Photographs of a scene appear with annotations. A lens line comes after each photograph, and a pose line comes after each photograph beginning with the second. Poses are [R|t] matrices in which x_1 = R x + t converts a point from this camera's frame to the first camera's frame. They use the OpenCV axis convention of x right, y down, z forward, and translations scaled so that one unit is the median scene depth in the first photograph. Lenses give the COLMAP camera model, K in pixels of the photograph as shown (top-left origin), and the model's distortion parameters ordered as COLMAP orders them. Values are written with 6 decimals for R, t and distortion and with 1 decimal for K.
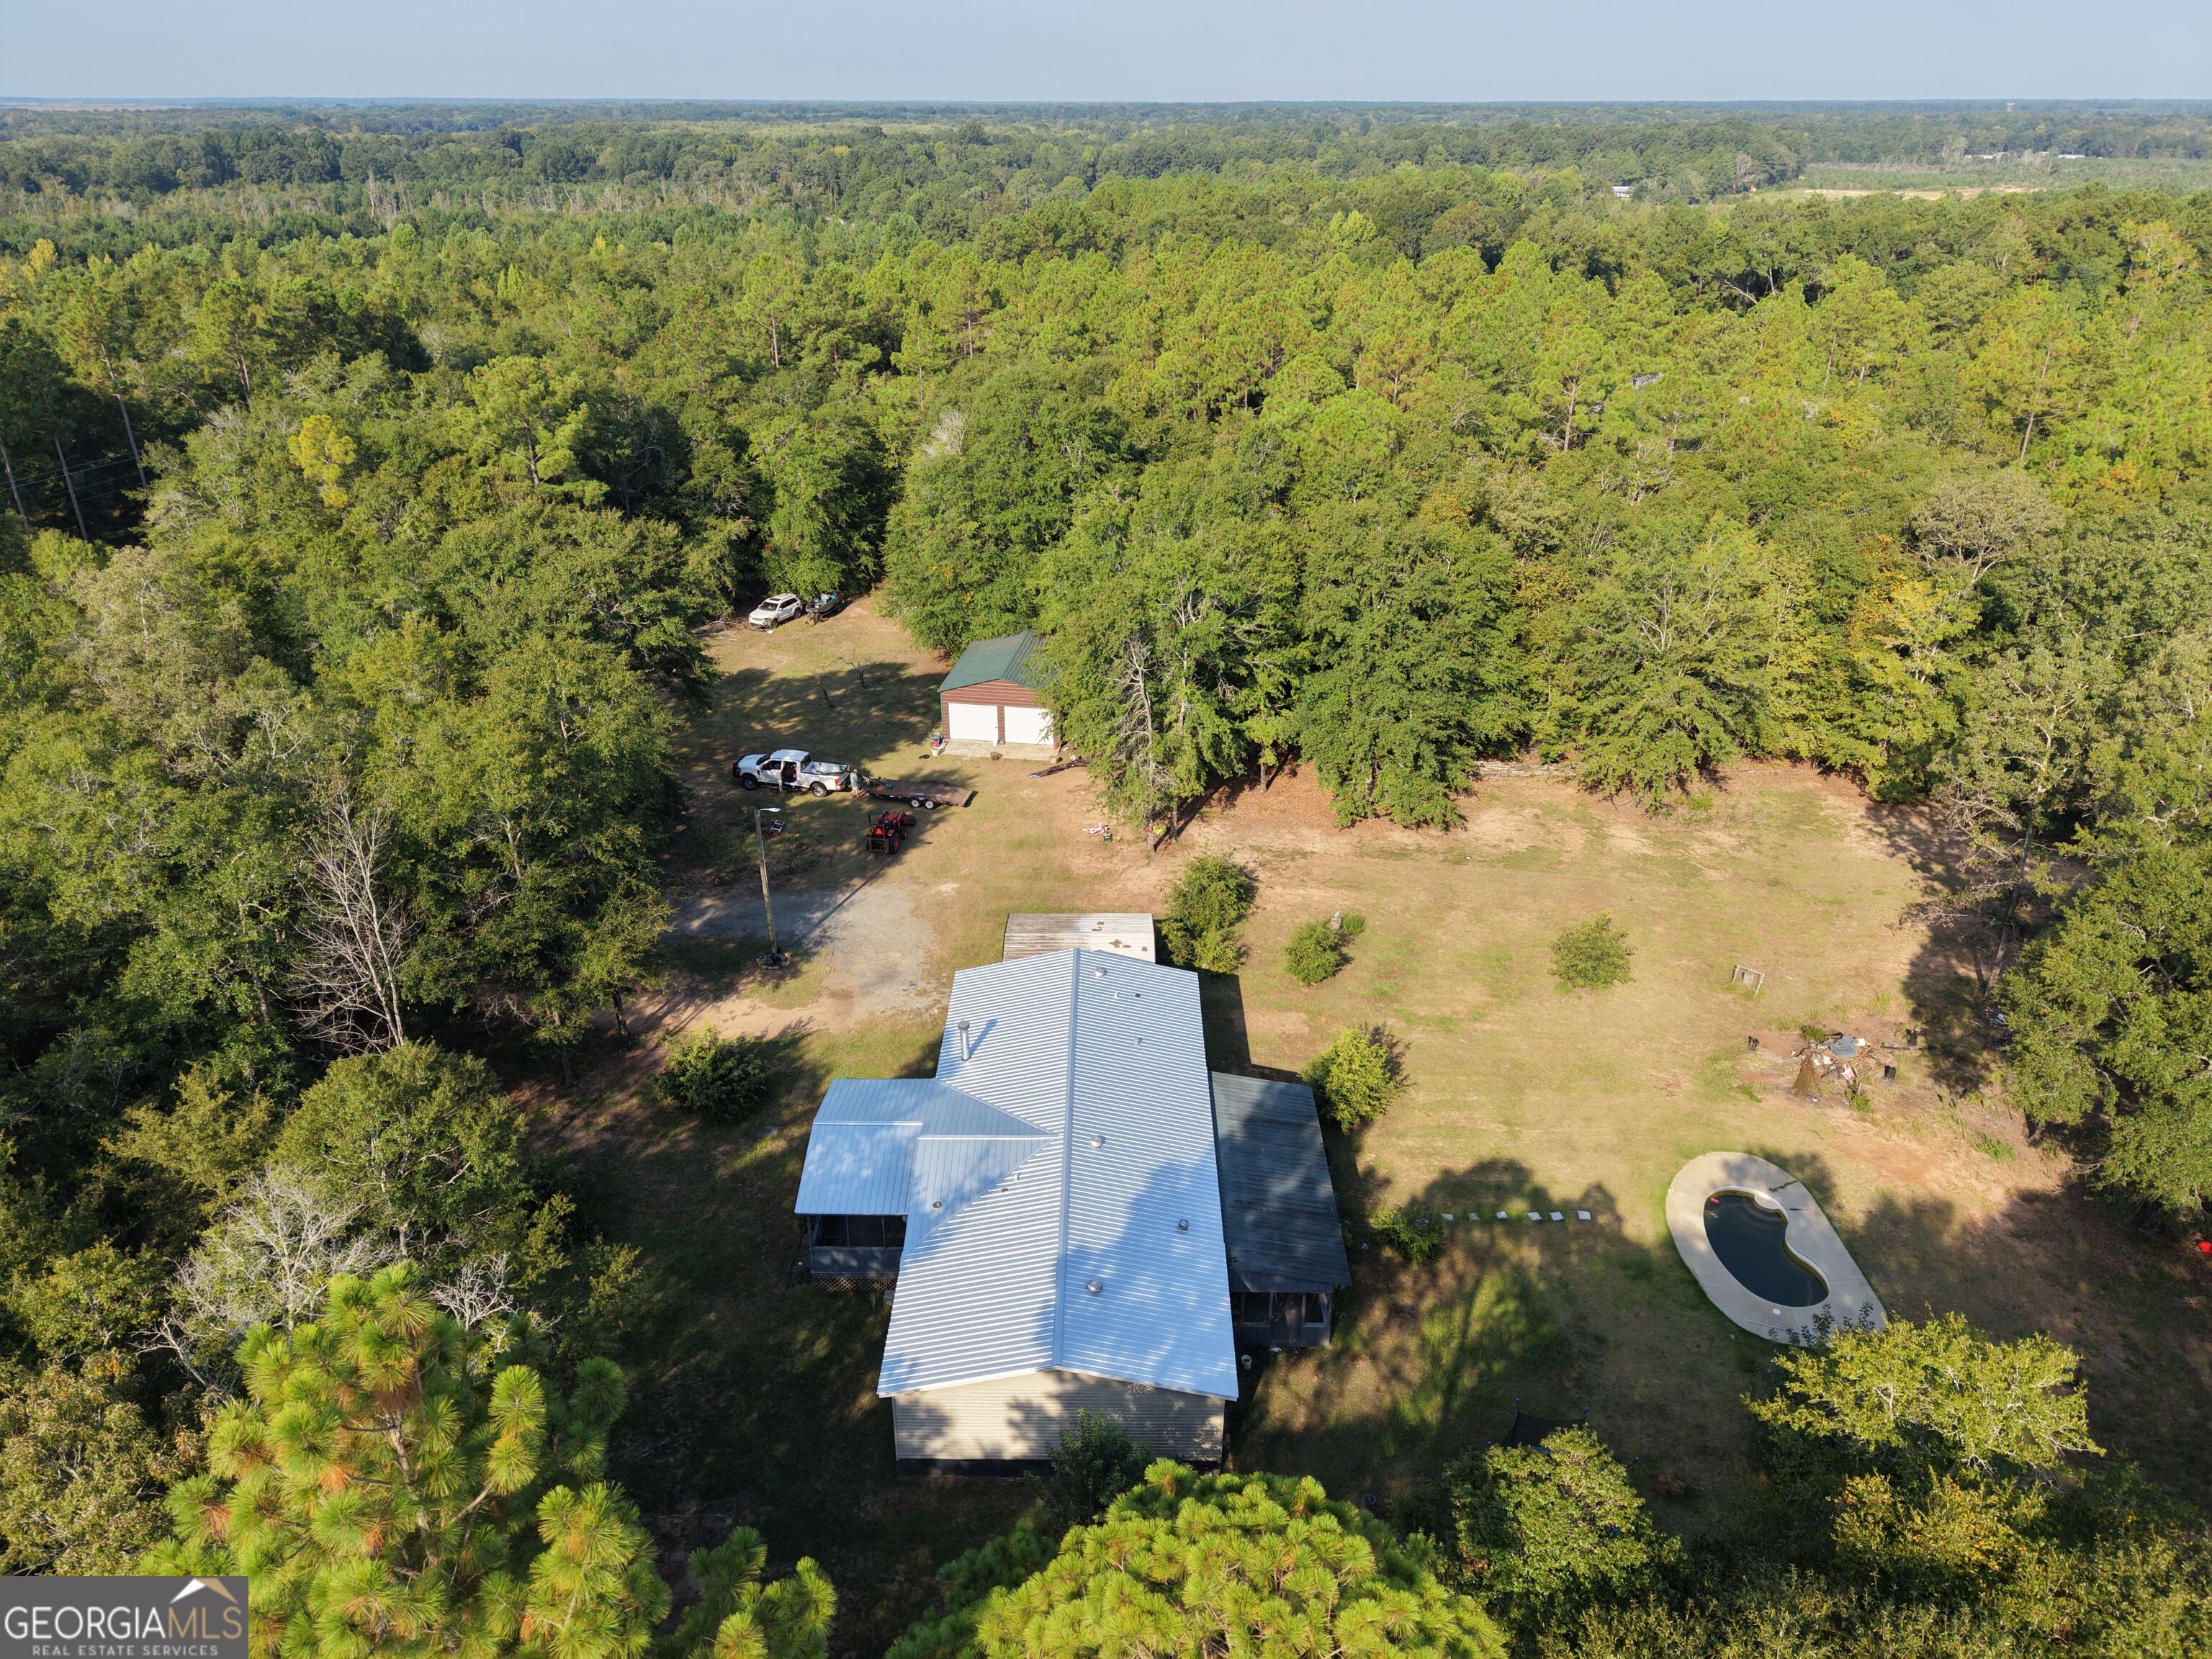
lens RADIAL K [[1510.3, 0, 1106.0], [0, 1510.3, 829.5], [0, 0, 1]] dist [0.069567, -0.071783]
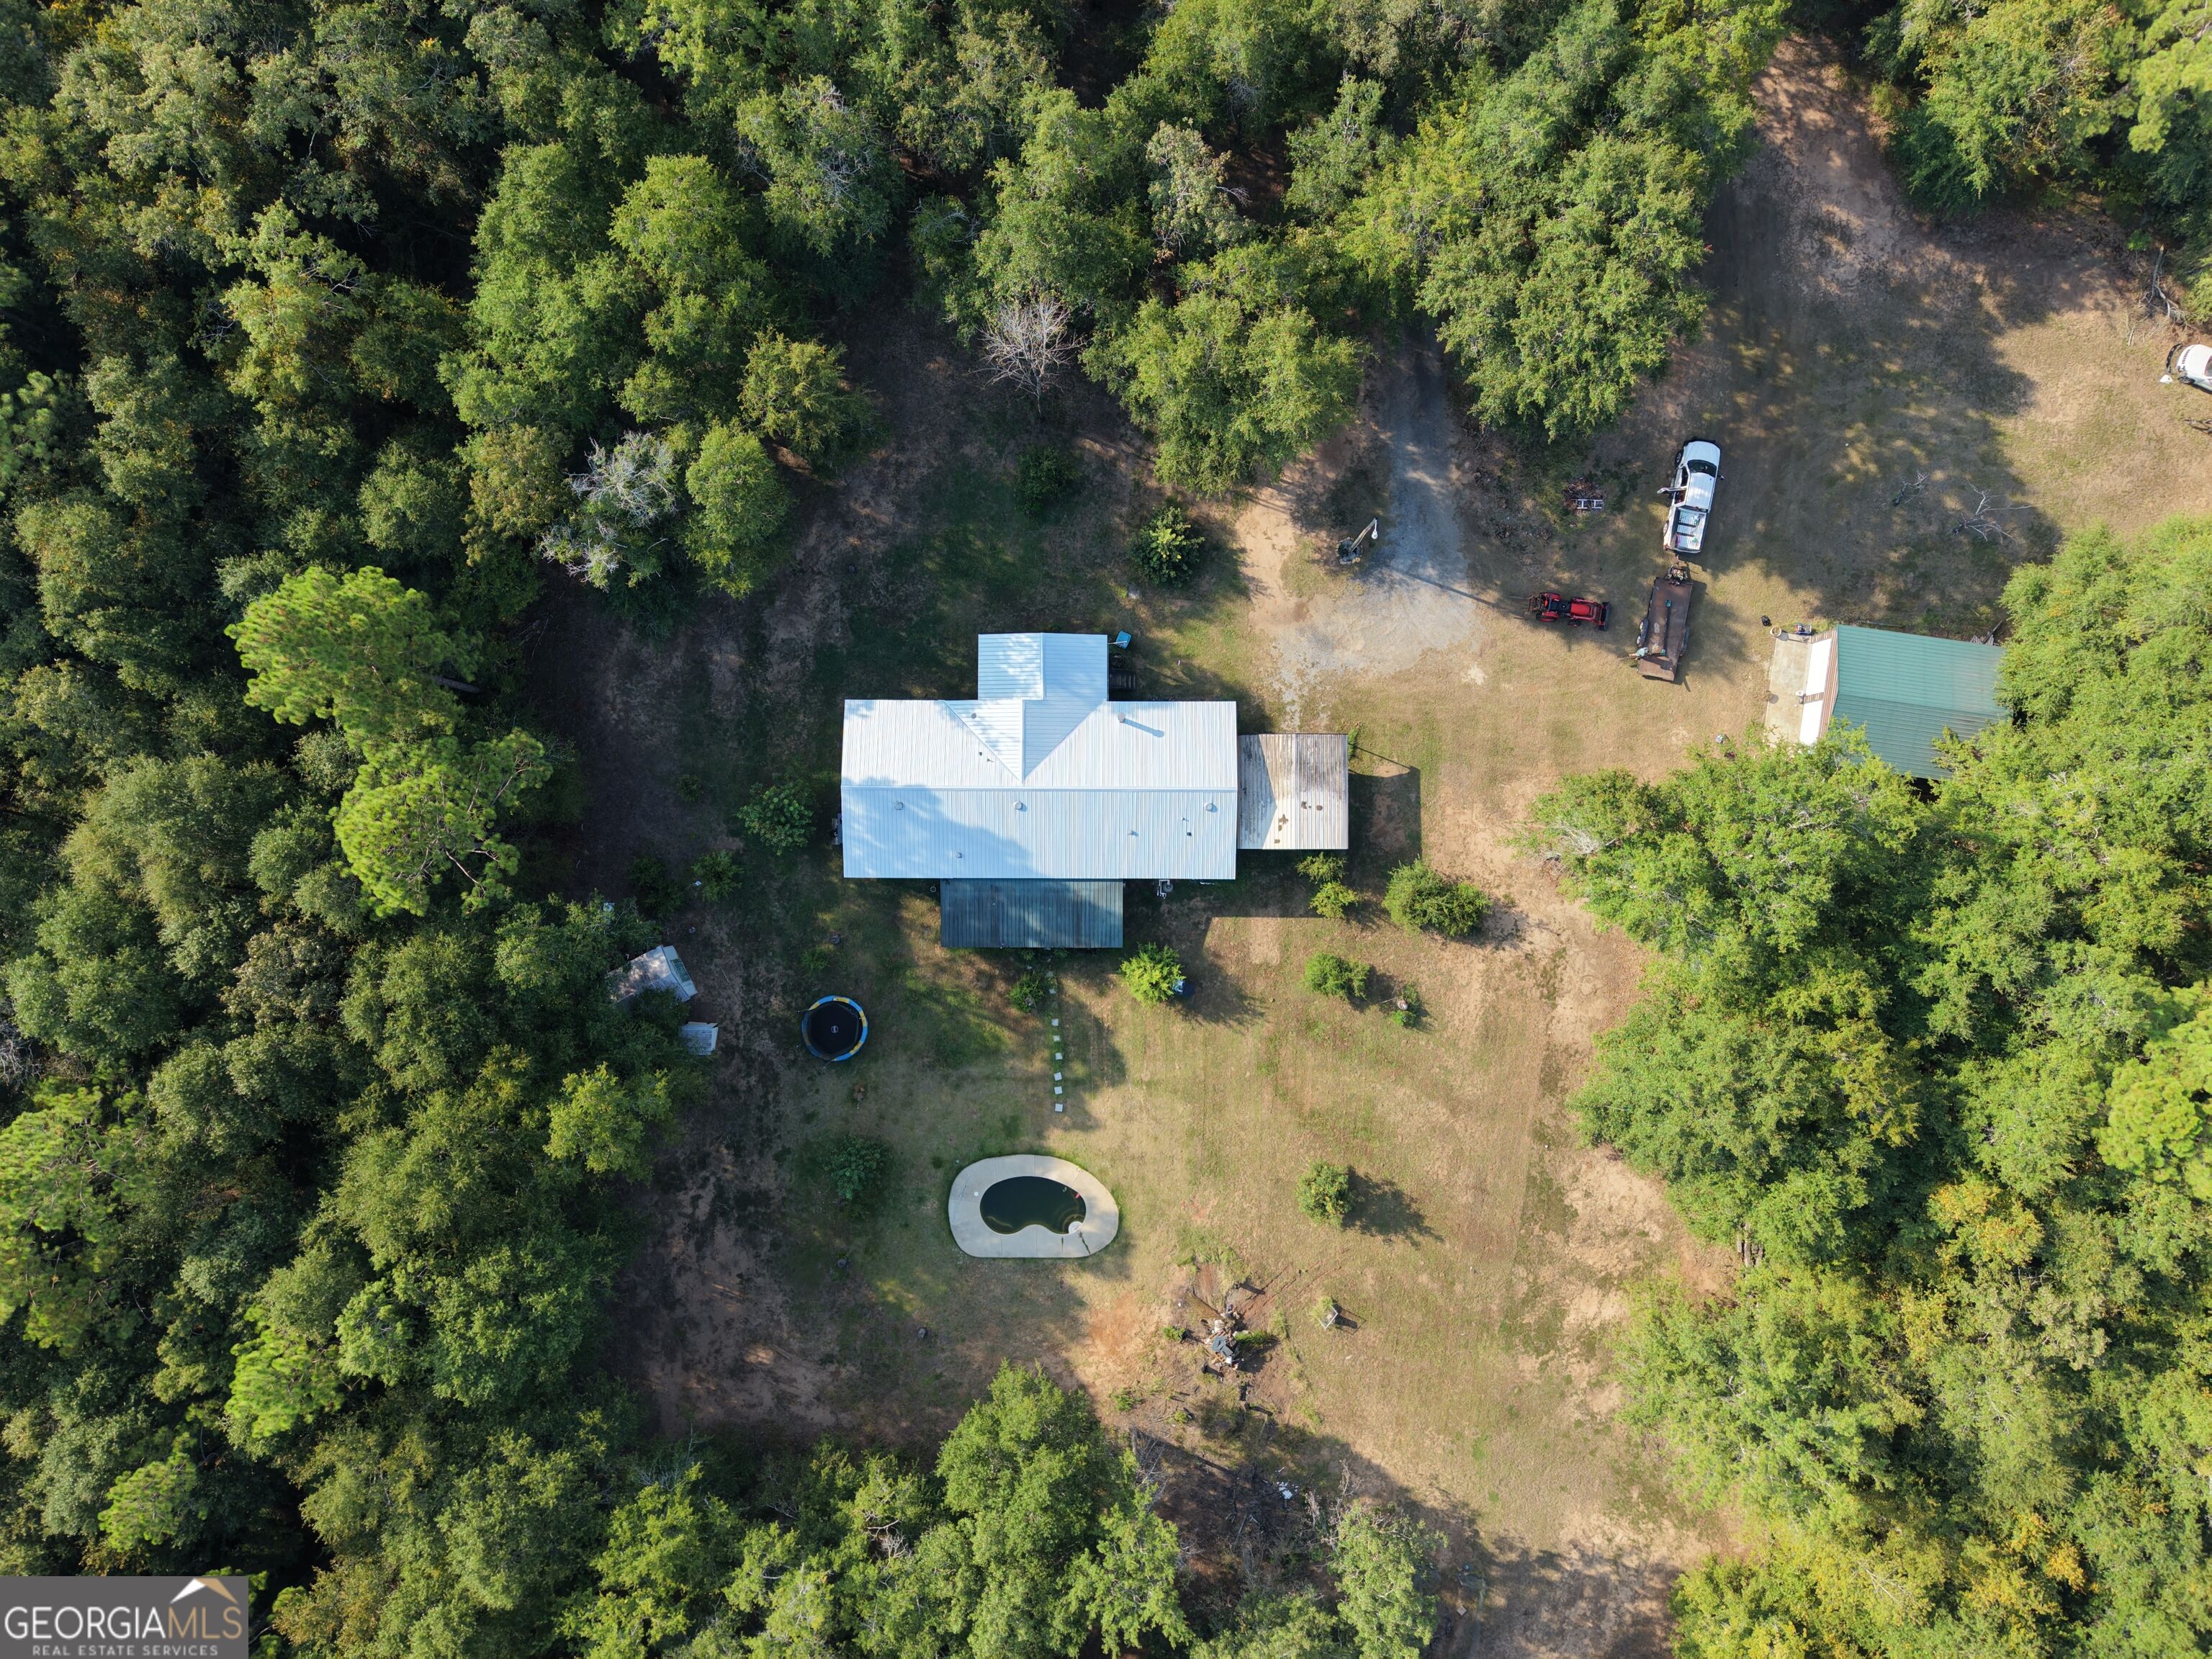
lens RADIAL K [[1510.3, 0, 1106.0], [0, 1510.3, 829.5], [0, 0, 1]] dist [0.069567, -0.071783]
pose [[-0.003477, 0.999554, -0.029670, 0.047670], [-0.413650, 0.025575, 0.910077, -0.898370], [0.910429, 0.015437, 0.413376, 0.272859]]
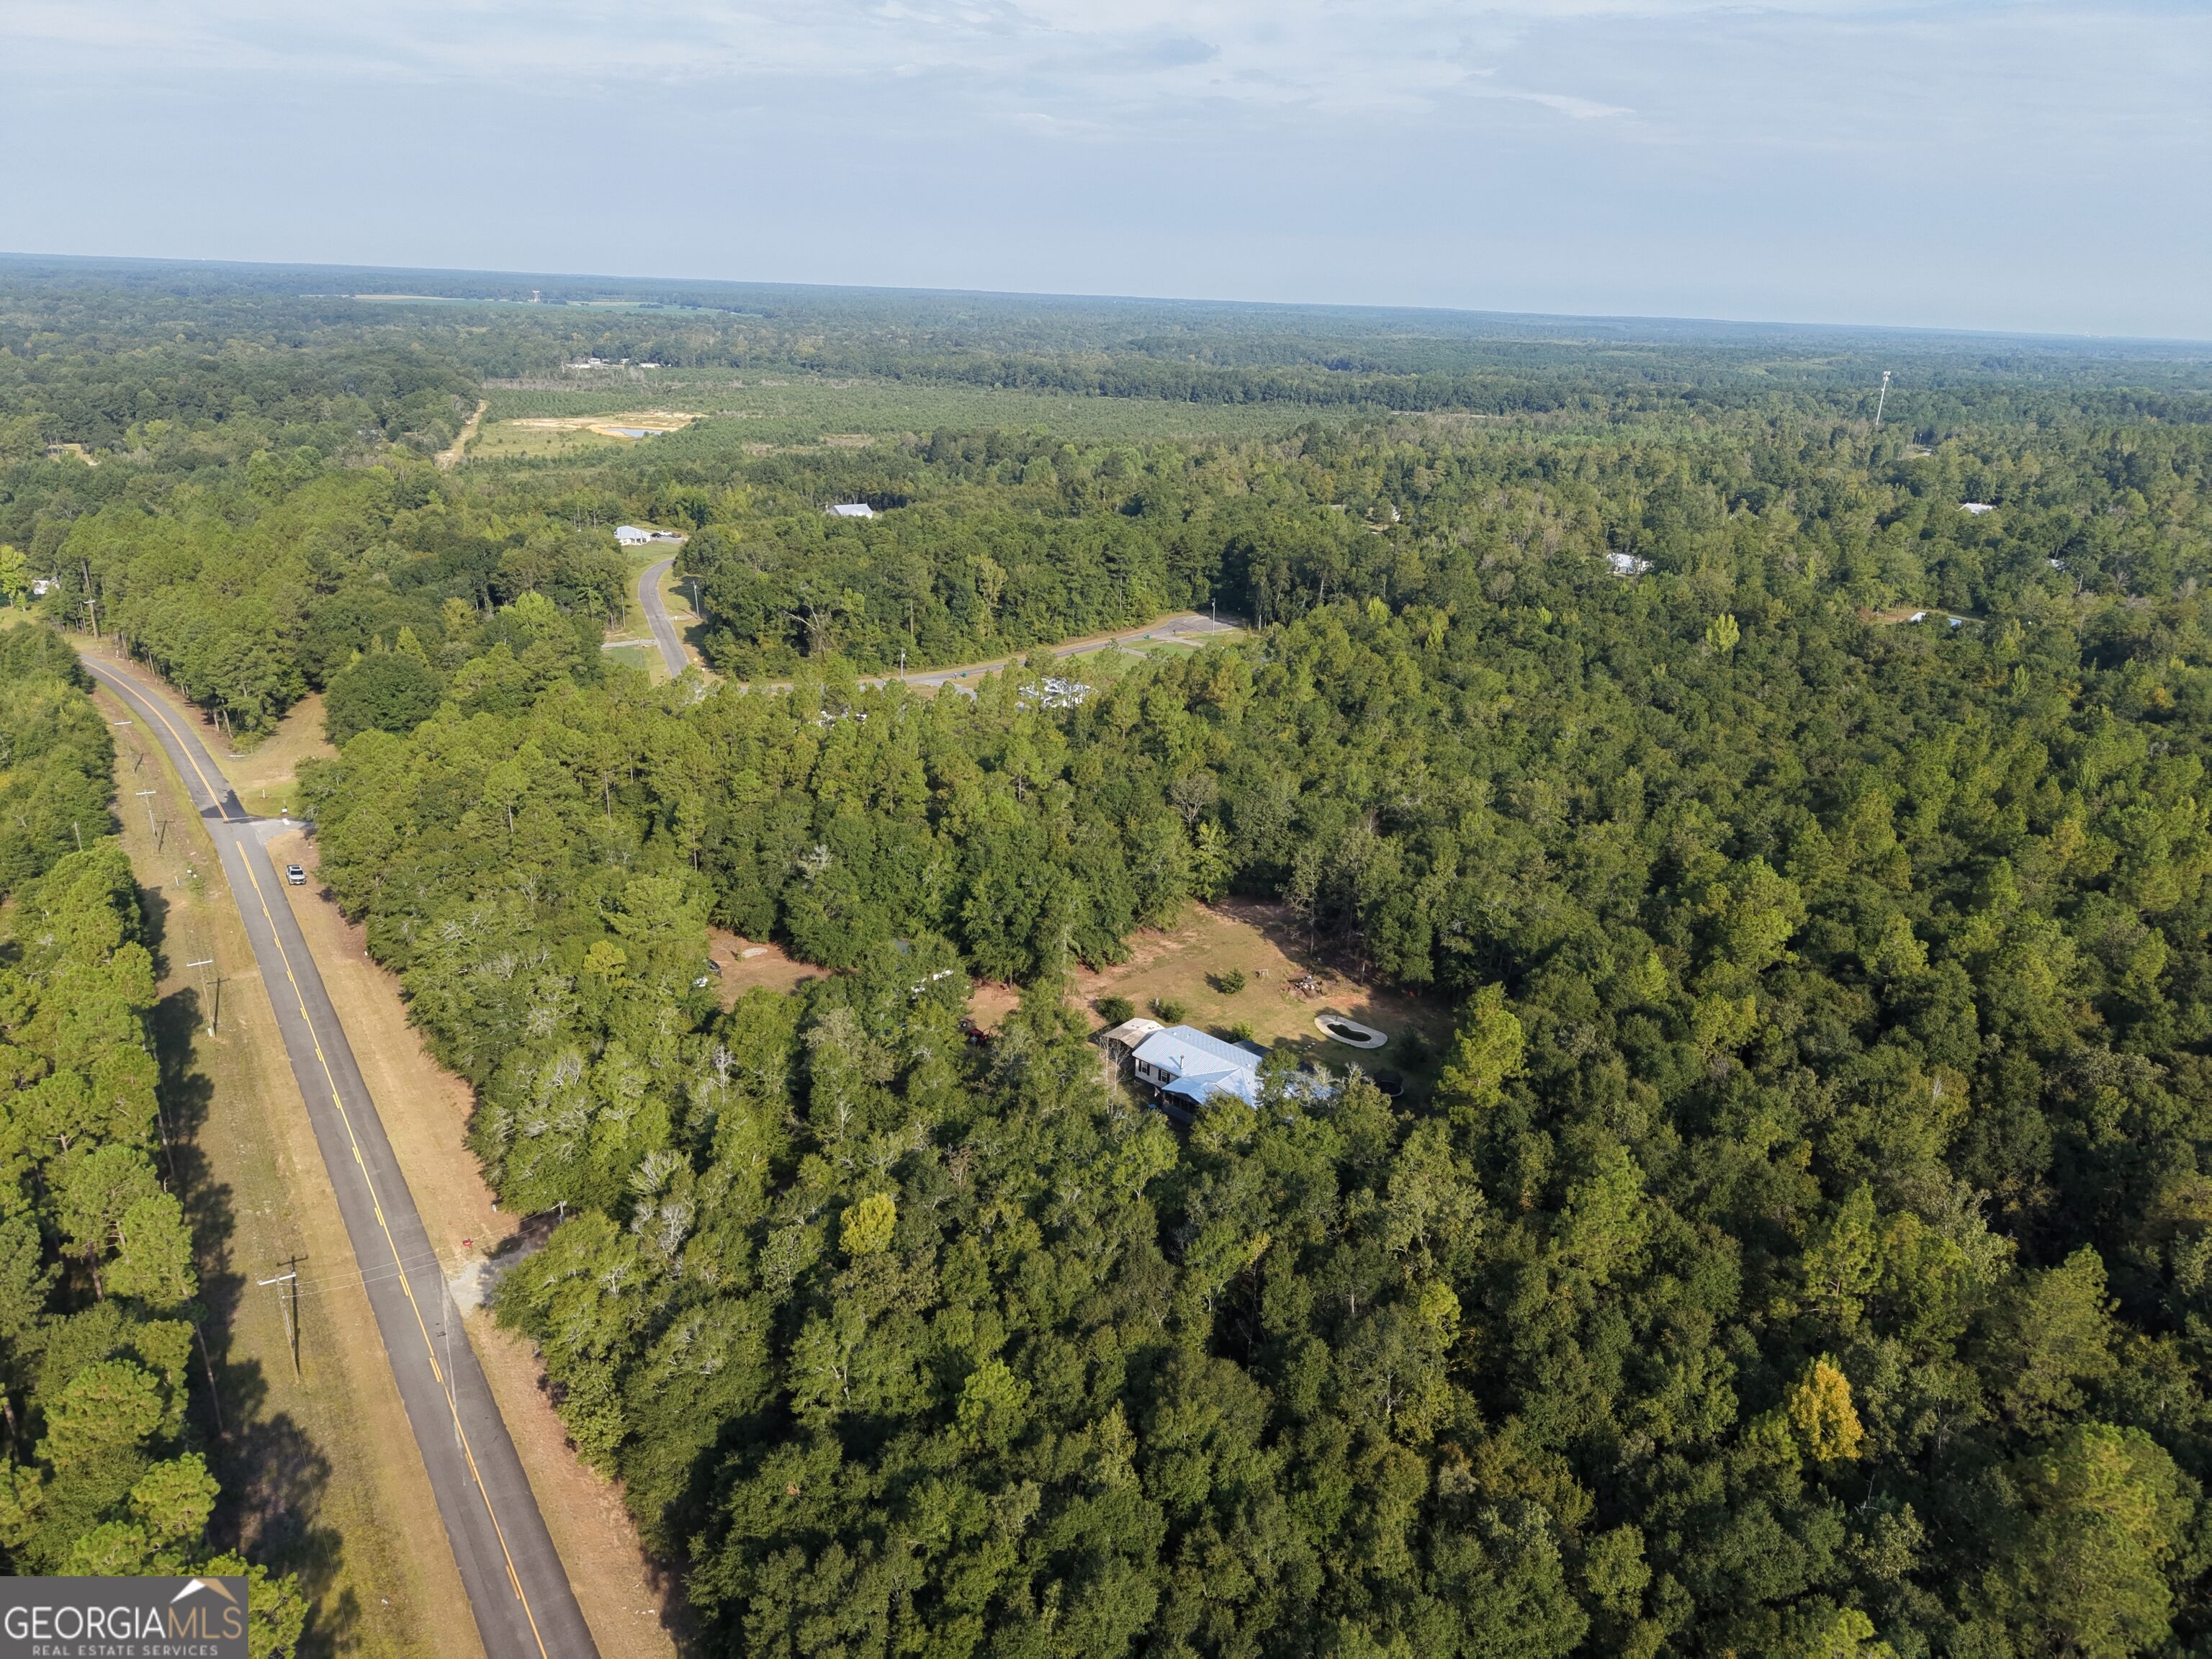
lens RADIAL K [[1533.3, 0, 1106.0], [0, 1533.3, 829.5], [0, 0, 1]] dist [0.204211, -0.075118]
pose [[0.639252, -0.240726, 0.730348, -1.738411], [0.299865, 0.952590, 0.051515, -0.380351], [-0.708123, 0.186074, 0.681130, -0.807037]]
